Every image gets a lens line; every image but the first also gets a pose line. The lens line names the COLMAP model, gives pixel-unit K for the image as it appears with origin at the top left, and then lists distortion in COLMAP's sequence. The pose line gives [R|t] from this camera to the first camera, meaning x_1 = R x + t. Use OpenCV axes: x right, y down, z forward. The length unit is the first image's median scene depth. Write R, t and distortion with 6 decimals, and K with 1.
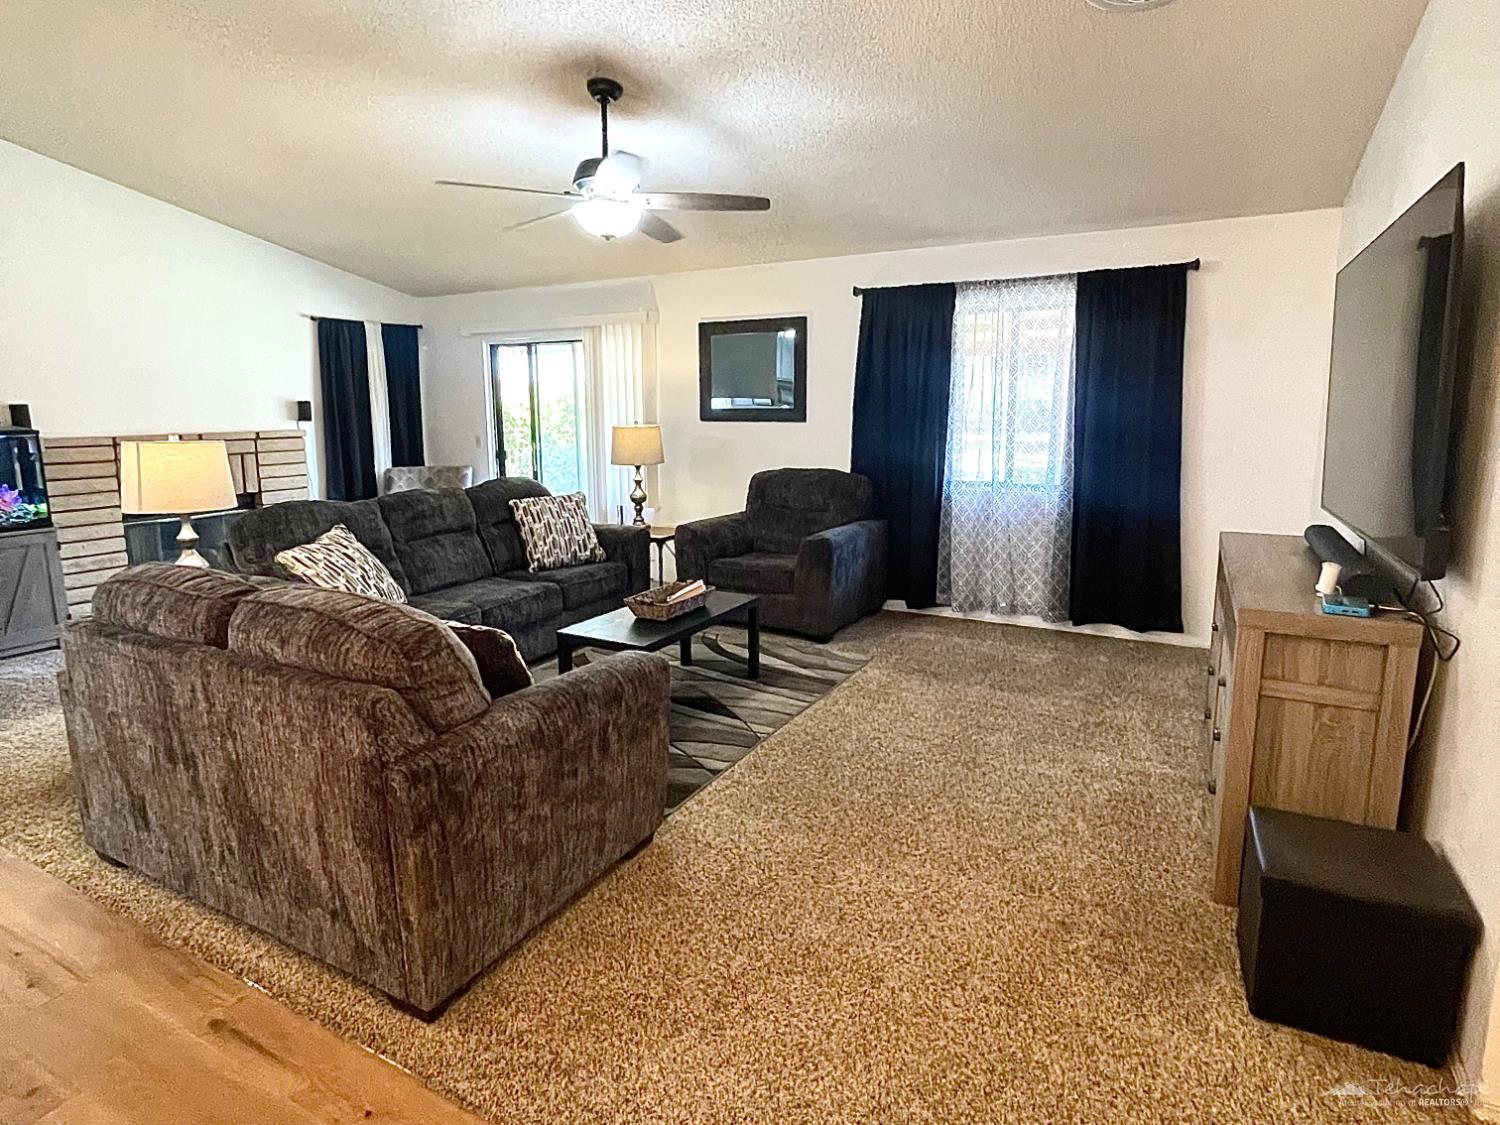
lens RADIAL K [[810.8, 0, 747.9], [0, 810.8, 538.5], [0, 0, 1]] dist [0.000286, 0.000373]
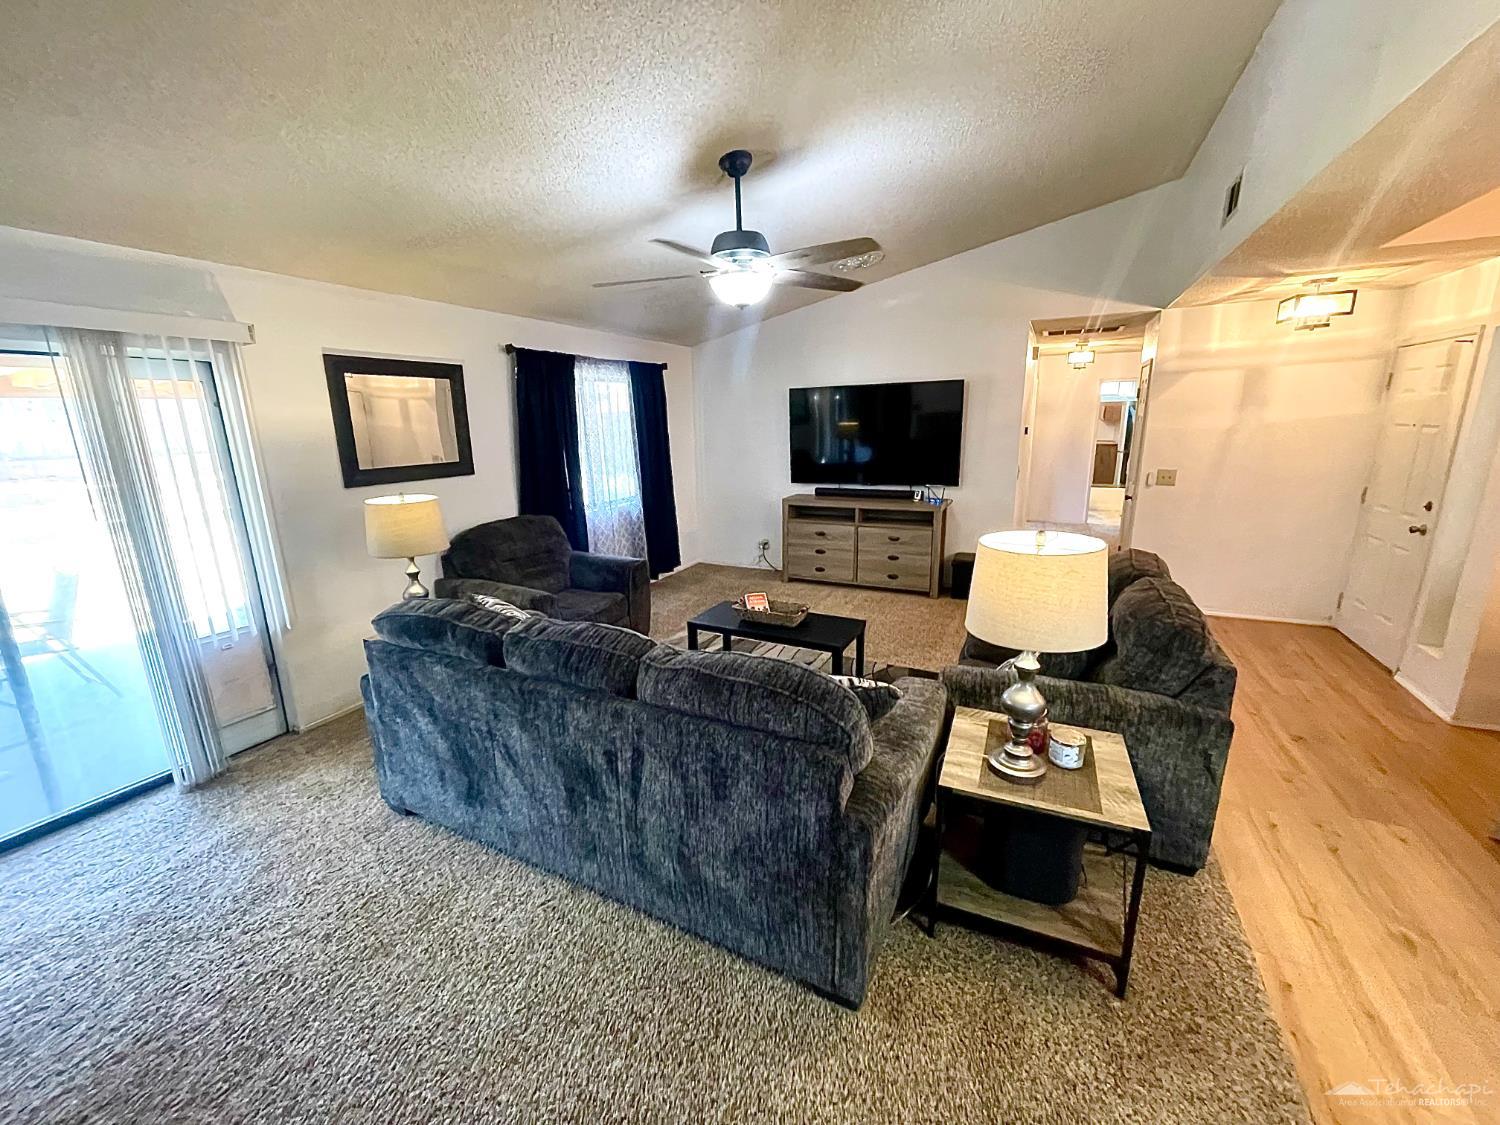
lens RADIAL K [[593.5, 0, 747.7], [0, 593.5, 557.5], [0, 0, 1]] dist [0.000108, 0.000026]
pose [[-0.042624, -0.224673, 0.973502, -1.206737], [0.179323, 0.956843, 0.228679, -0.276348], [-0.982867, 0.184318, -0.000495, 1.256070]]
